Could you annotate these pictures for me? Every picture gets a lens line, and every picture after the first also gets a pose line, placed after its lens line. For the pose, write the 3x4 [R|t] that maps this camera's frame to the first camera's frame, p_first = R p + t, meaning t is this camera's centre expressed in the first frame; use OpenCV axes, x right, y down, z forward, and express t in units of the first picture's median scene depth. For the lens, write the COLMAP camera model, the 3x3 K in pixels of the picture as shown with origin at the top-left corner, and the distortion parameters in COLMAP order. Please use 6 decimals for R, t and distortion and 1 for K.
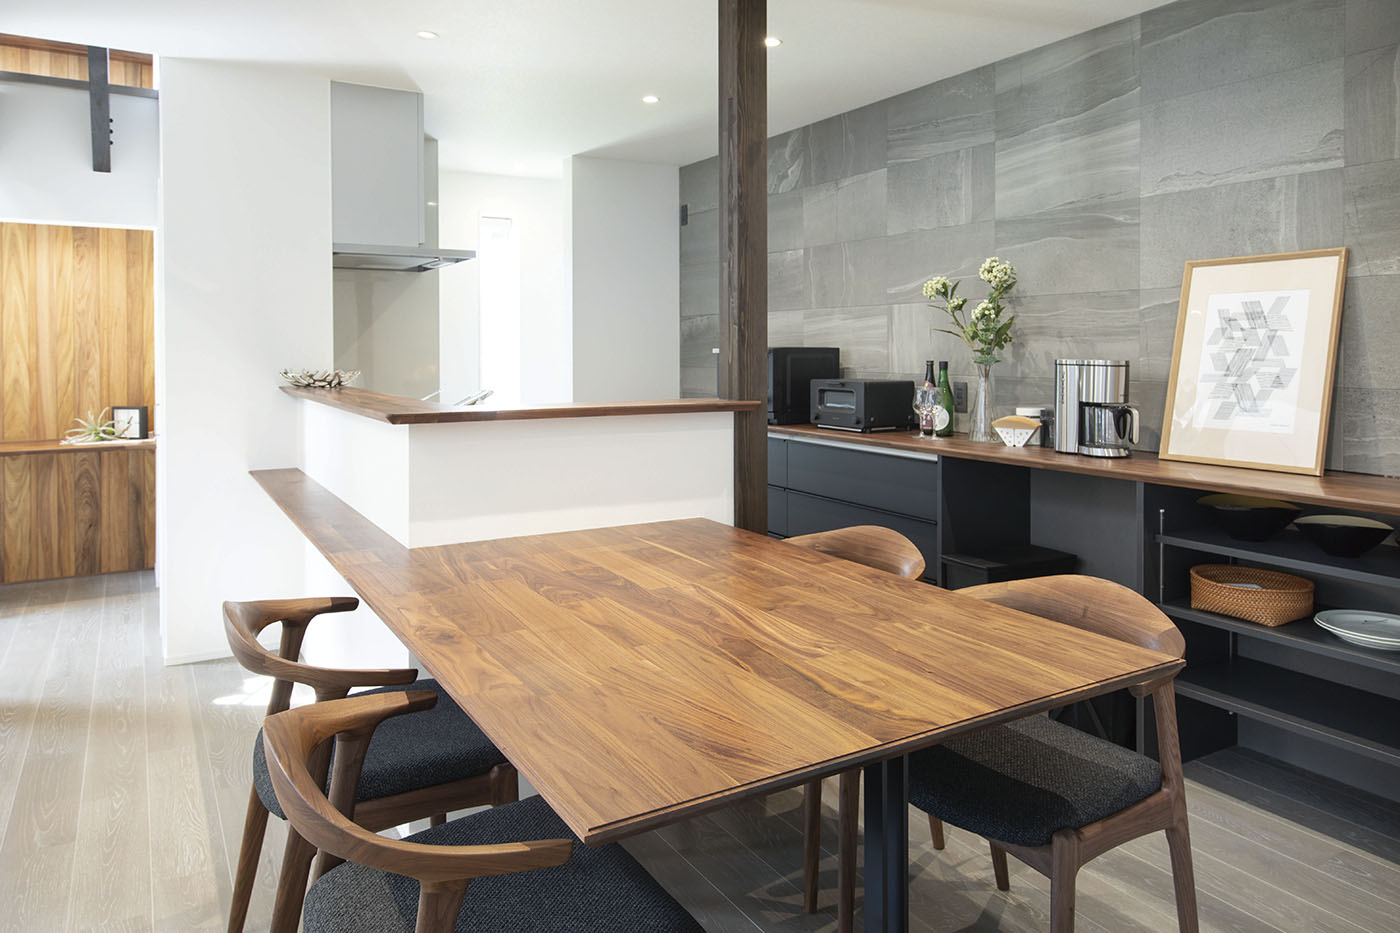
lens RADIAL K [[978.3, 0, 700.0], [0, 978.3, 466.5], [0, 0, 1]] dist [0.001906, -0.003725]
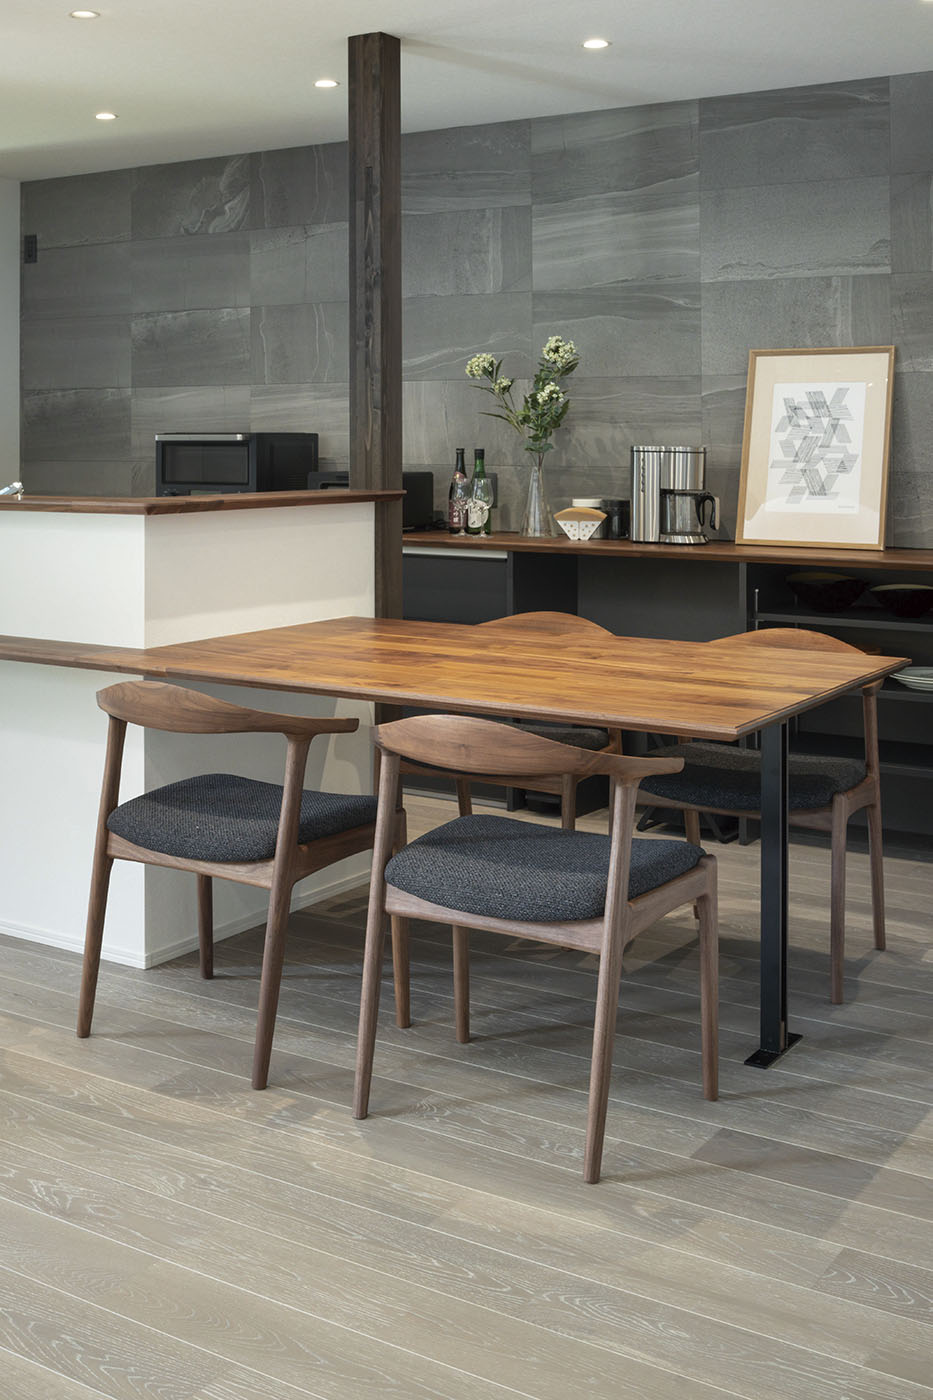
lens RADIAL K [[1518.5, 0, 466.5], [0, 1518.5, 700.0], [0, 0, 1]] dist [-0.059755, 0.001380]
pose [[0.907817, -0.070556, 0.413389, -0.424397], [0.048359, 0.996782, 0.063930, 0.037366], [-0.416569, -0.038045, 0.908307, -0.304480]]
